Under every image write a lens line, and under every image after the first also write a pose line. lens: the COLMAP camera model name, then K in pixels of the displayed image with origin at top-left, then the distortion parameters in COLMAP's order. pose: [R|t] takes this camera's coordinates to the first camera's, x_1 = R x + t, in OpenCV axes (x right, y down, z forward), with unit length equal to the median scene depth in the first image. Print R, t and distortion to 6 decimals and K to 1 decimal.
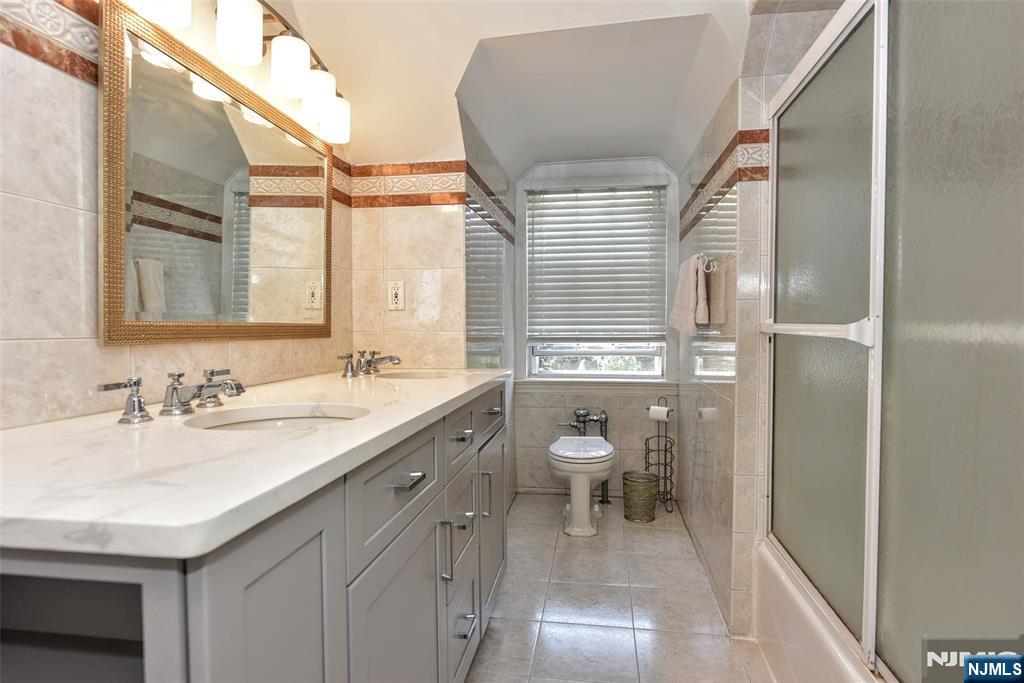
lens RADIAL K [[576.4, 0, 512.7], [0, 576.4, 341.0], [0, 0, 1]] dist [-0.005580, -0.000299]
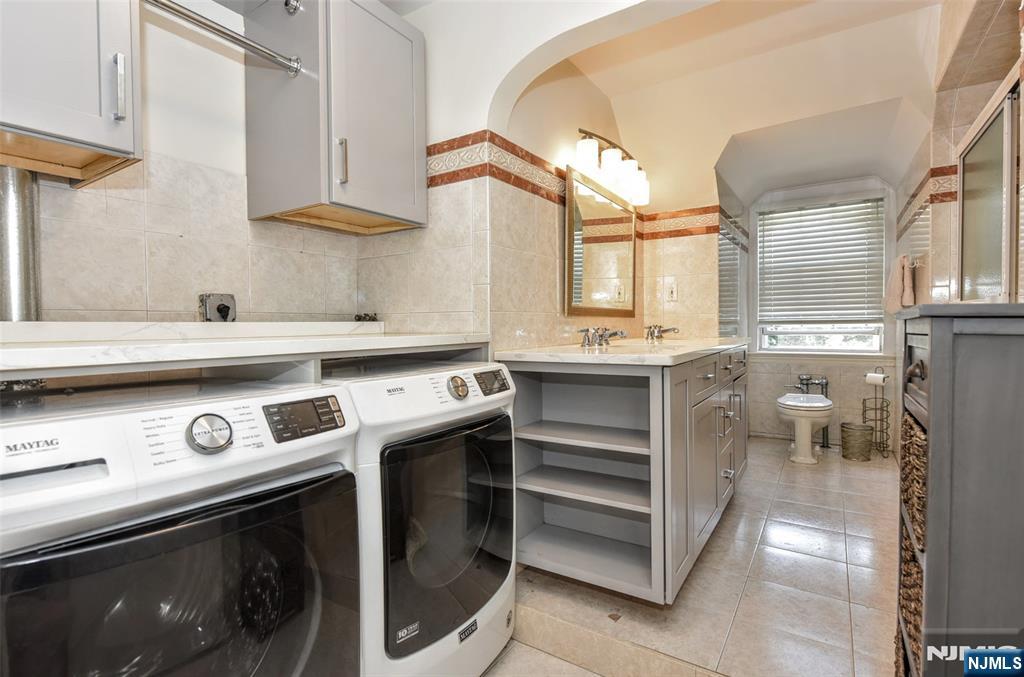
lens RADIAL K [[489.2, 0, 510.2], [0, 489.2, 334.1], [0, 0, 1]] dist [-0.002354, -0.000045]
pose [[0.909827, 0.001381, -0.414985, -0.033773], [-0.001294, 0.999999, 0.000489, 0.029471], [0.414985, 0.000092, 0.909828, -0.334852]]
